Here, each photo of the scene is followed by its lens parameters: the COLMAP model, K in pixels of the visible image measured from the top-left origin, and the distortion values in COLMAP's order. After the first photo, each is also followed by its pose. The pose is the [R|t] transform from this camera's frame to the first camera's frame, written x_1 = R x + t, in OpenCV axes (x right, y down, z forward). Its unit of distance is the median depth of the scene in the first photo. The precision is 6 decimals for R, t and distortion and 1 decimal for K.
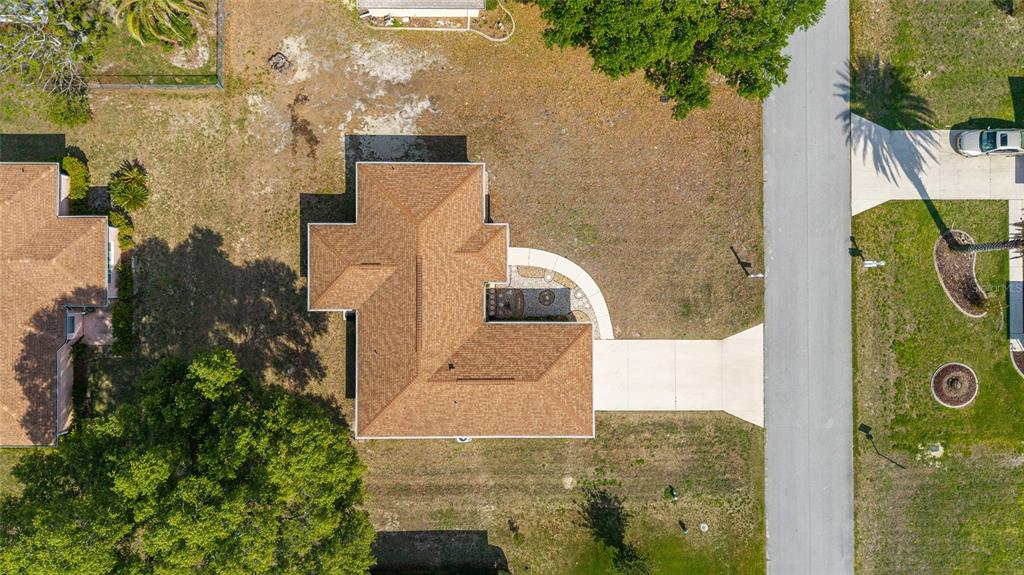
lens RADIAL K [[686.7, 0, 513.1], [0, 686.7, 290.2], [0, 0, 1]] dist [0.049844, -0.065441]
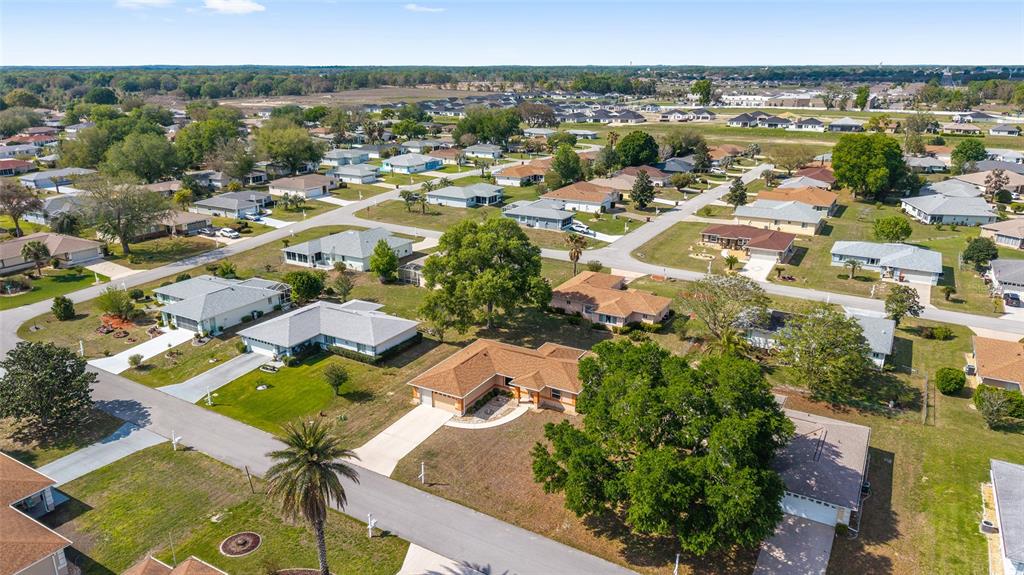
lens RADIAL K [[686.7, 0, 513.1], [0, 686.7, 290.2], [0, 0, 1]] dist [0.049844, -0.065441]
pose [[-0.500315, 0.253108, -0.828023, 1.286910], [-0.865831, -0.141001, 0.480058, -0.773032], [0.004755, 0.957108, 0.289694, 0.256889]]
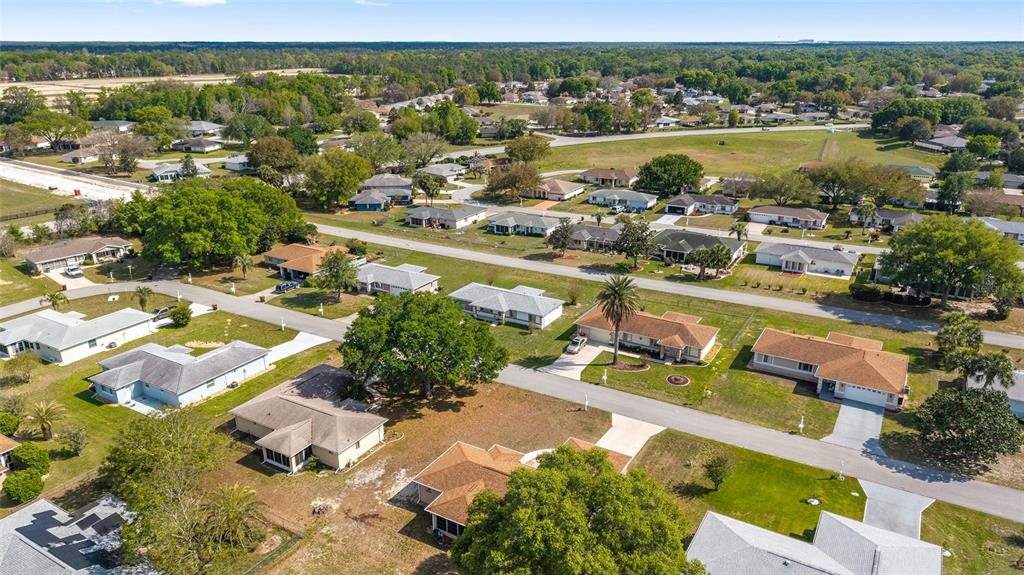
lens RADIAL K [[672.6, 0, 512.1], [0, 672.6, 324.9], [0, 0, 1]] dist [0.062976, -0.092578]
pose [[0.510505, -0.352122, 0.784471, -1.122893], [0.859874, 0.207643, -0.466371, 0.617423], [0.001330, 0.912630, 0.408783, 0.045687]]
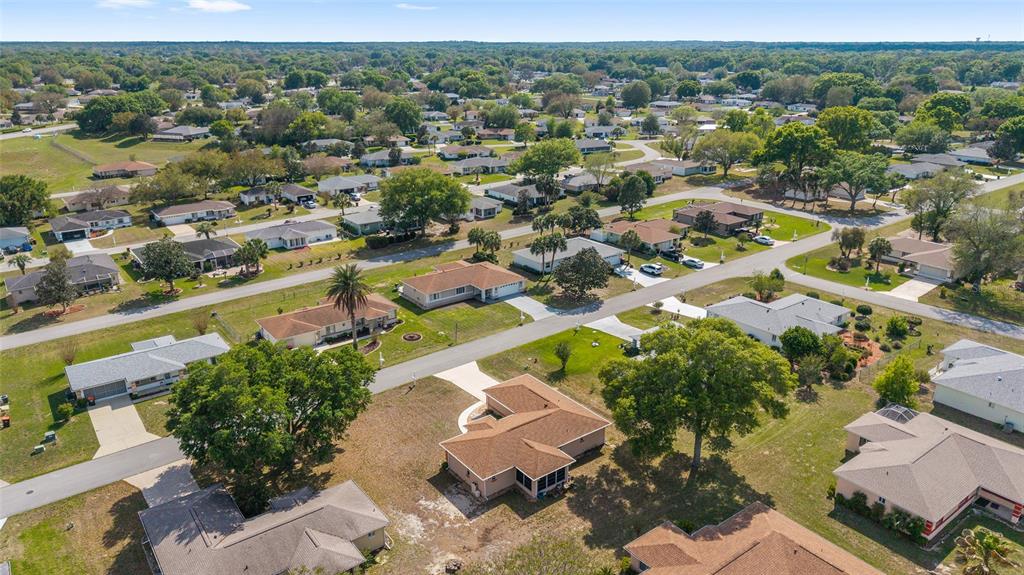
lens RADIAL K [[686.7, 0, 513.1], [0, 686.7, 290.2], [0, 0, 1]] dist [0.049844, -0.065441]
pose [[-0.605843, -0.290882, 0.740502, -1.202309], [0.795205, -0.192643, 0.574925, -0.875778], [-0.024583, 0.937164, 0.348022, 0.067983]]
